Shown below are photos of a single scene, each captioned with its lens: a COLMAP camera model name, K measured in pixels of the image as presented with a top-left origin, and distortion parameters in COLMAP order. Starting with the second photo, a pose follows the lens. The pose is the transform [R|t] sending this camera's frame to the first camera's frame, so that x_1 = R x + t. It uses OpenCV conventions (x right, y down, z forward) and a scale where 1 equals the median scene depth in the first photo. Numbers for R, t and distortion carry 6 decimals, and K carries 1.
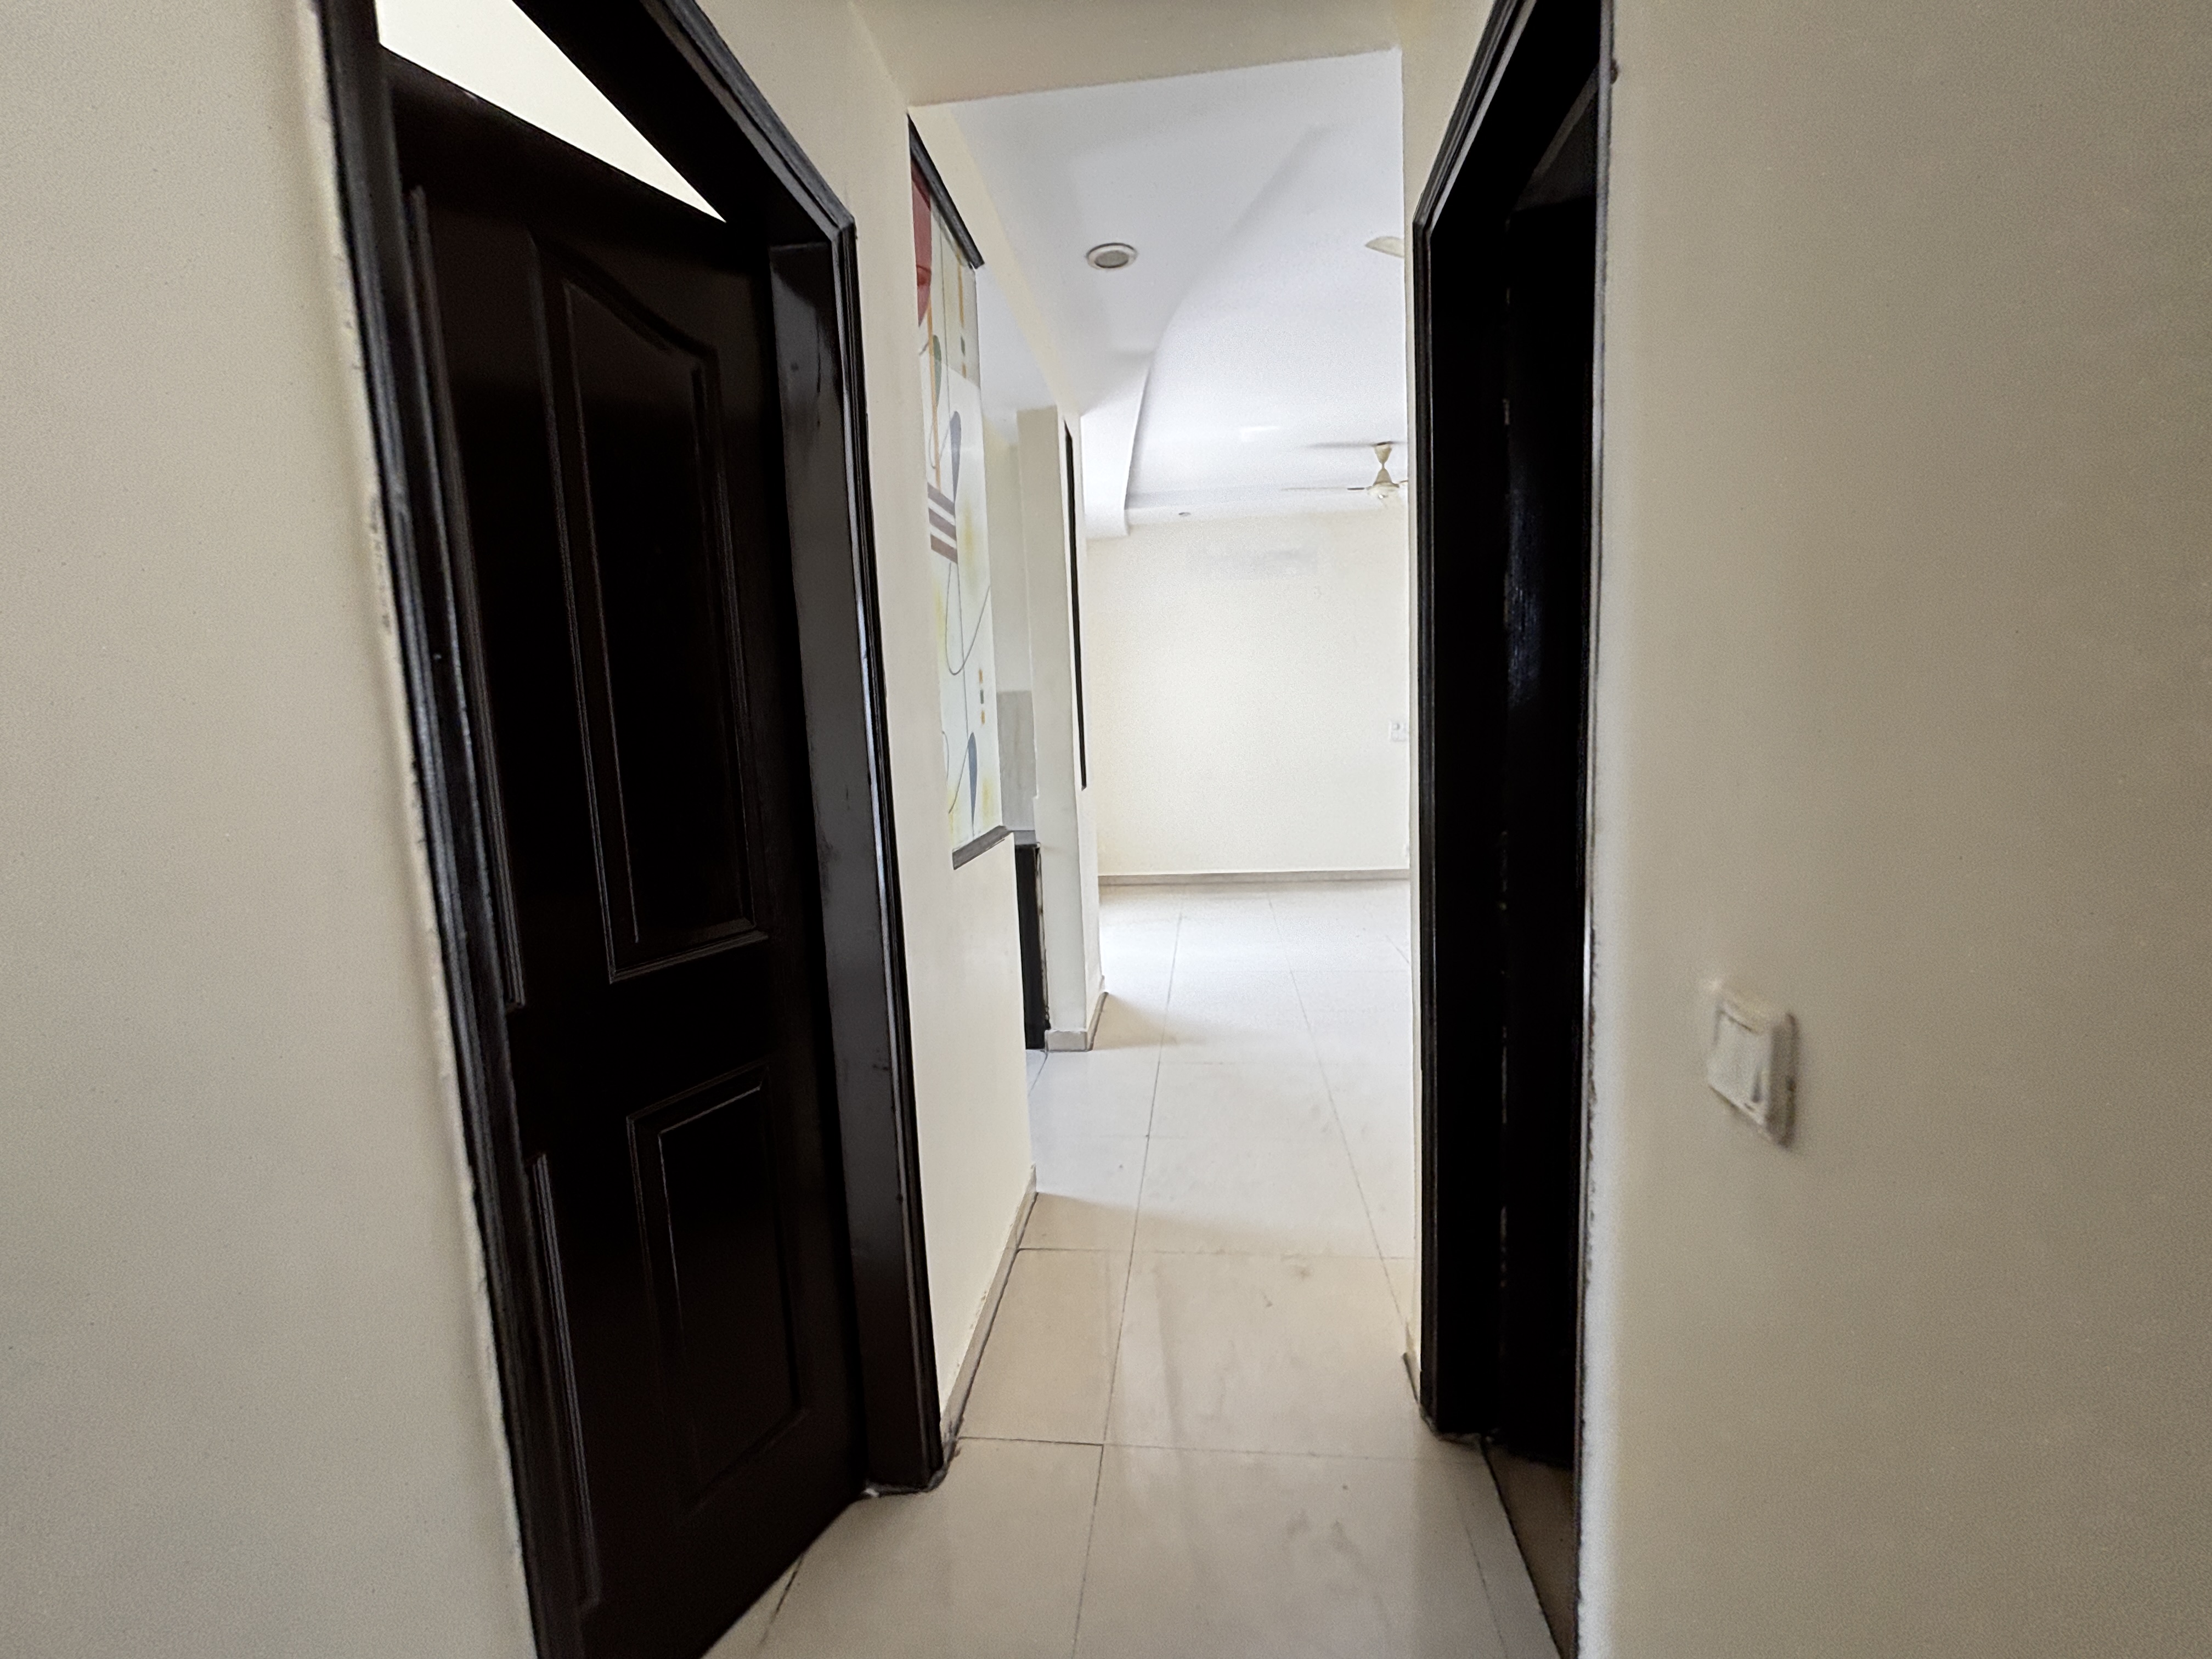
lens RADIAL K [[899.3, 0, 1110.2], [0, 899.3, 826.2], [0, 0, 1]] dist [0.005572, -0.000956]
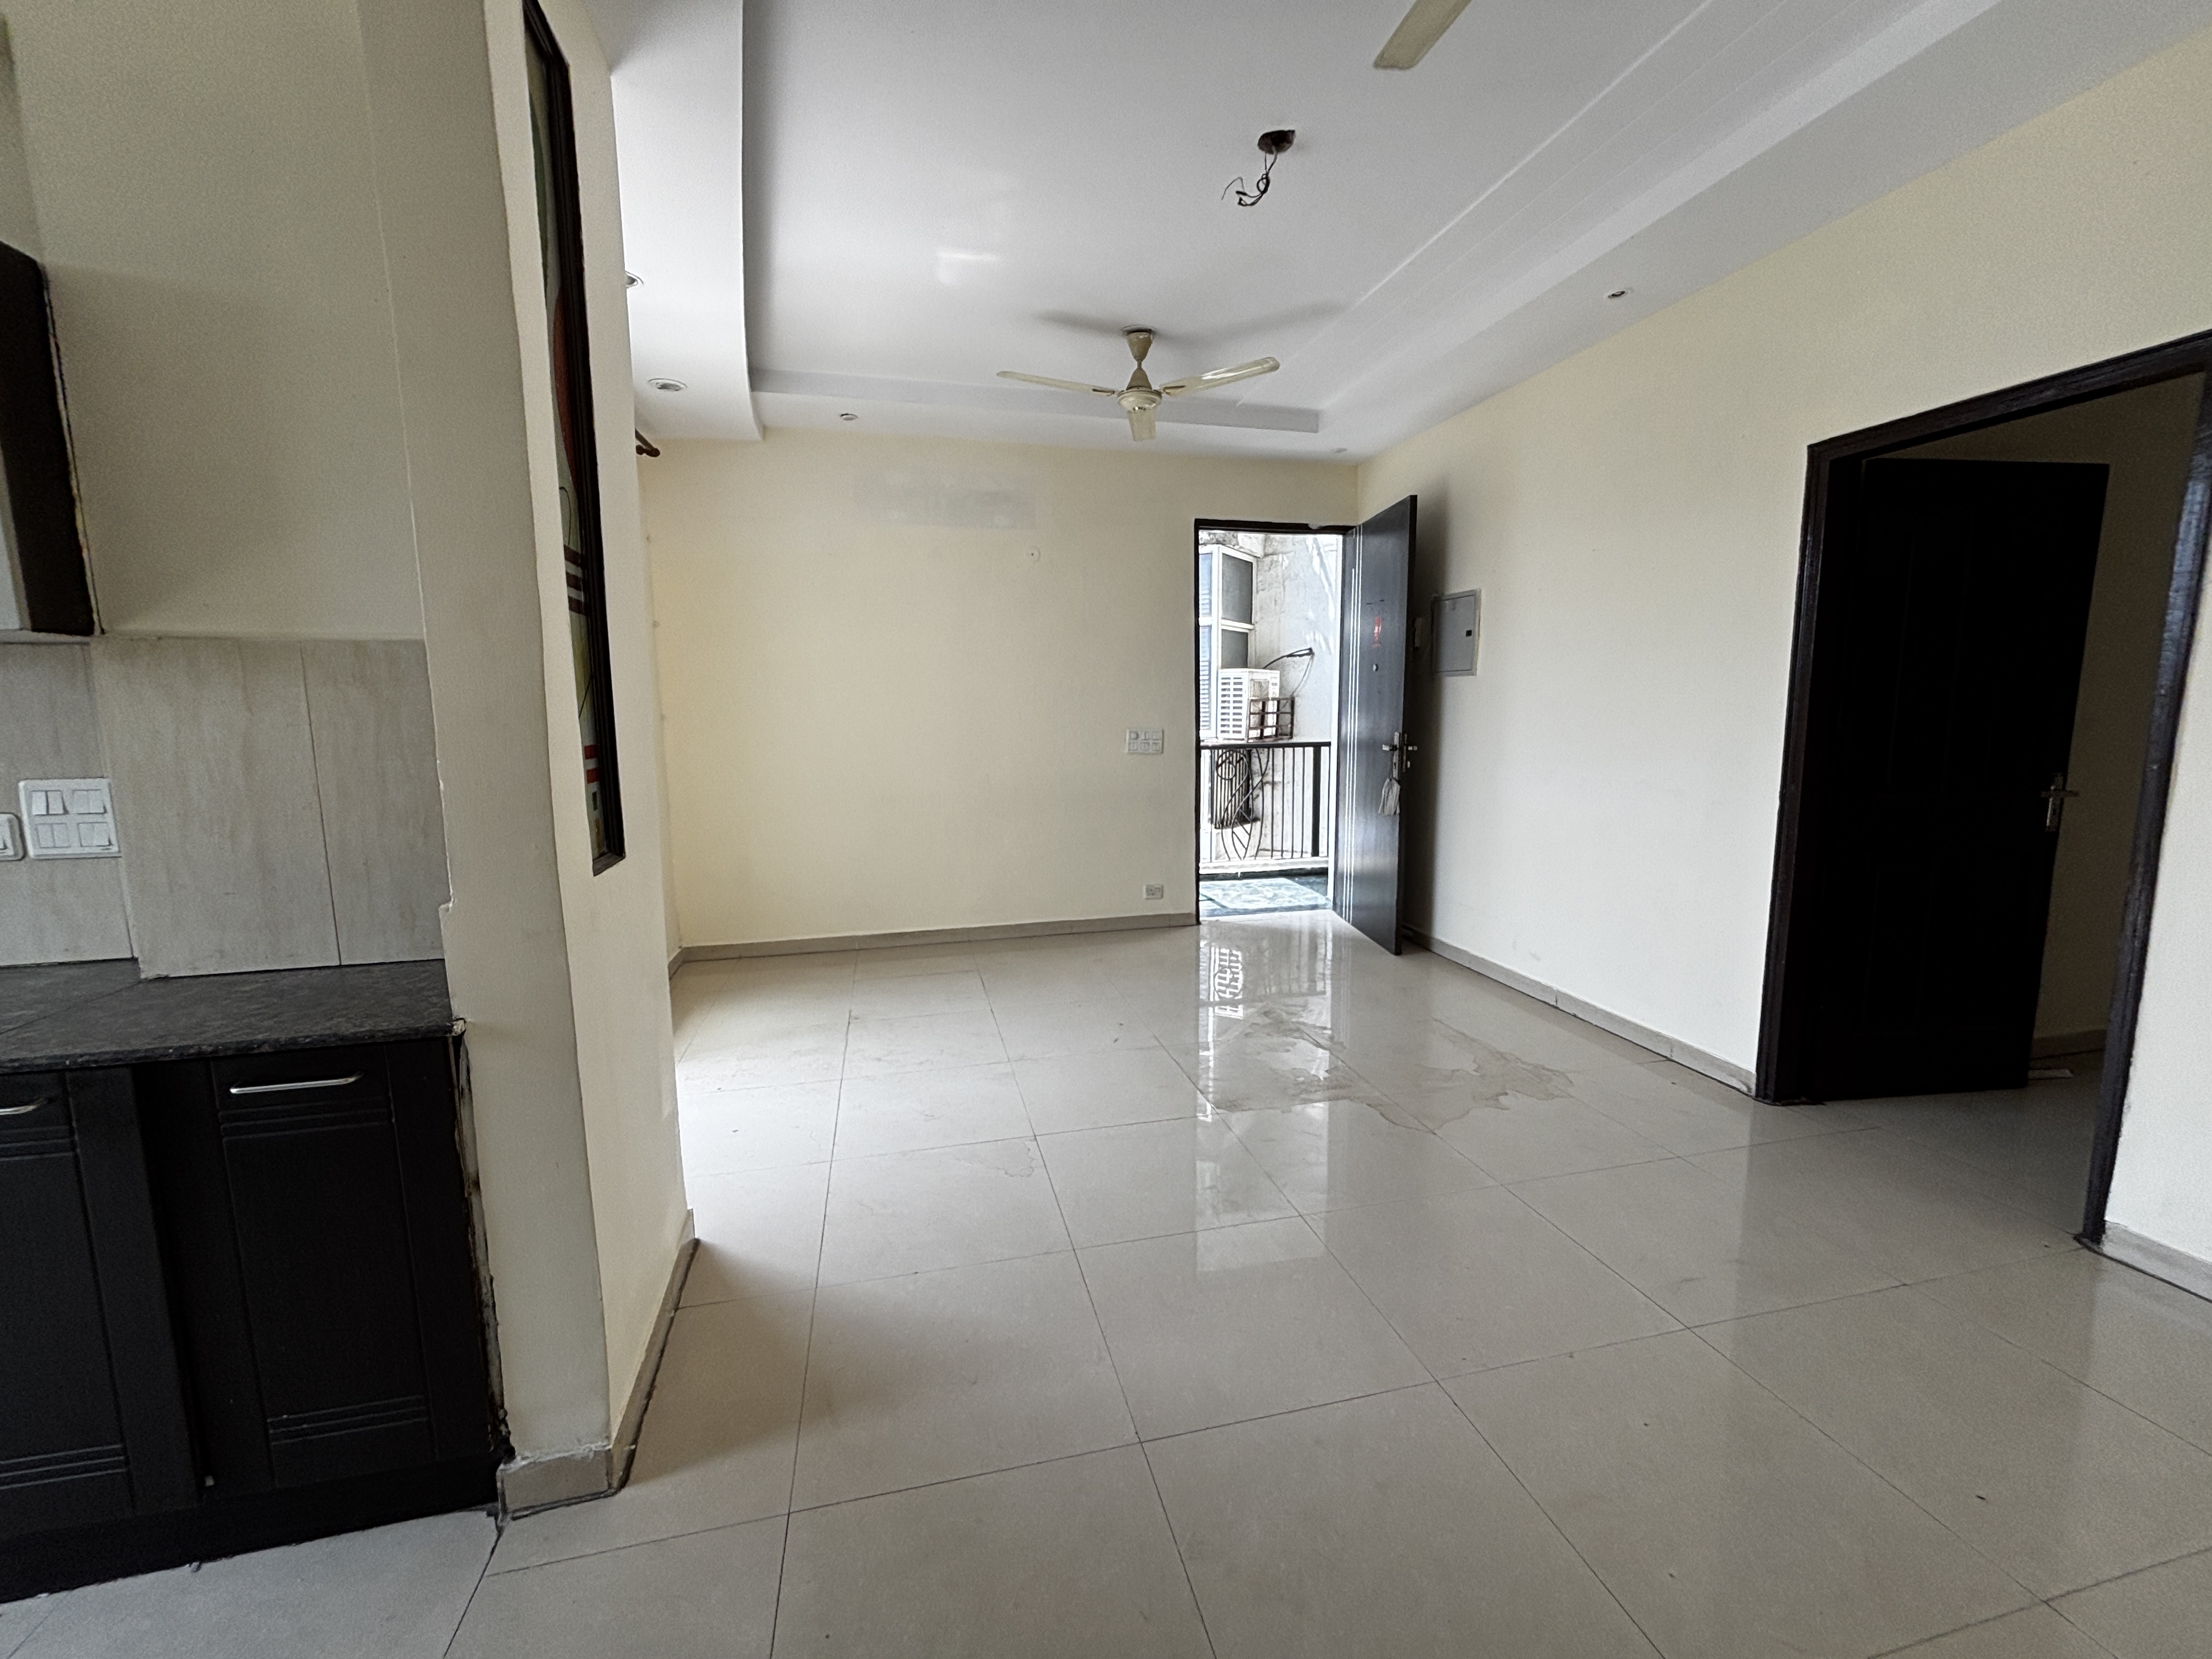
lens RADIAL K [[899.3, 0, 1105.8], [0, 899.3, 822.6], [0, 0, 1]] dist [0.005572, -0.000956]
pose [[0.939614, -0.011754, 0.342035, 0.034228], [0.012744, 0.999919, -0.000648, -0.043127], [-0.341999, 0.004968, 0.939687, 0.351709]]
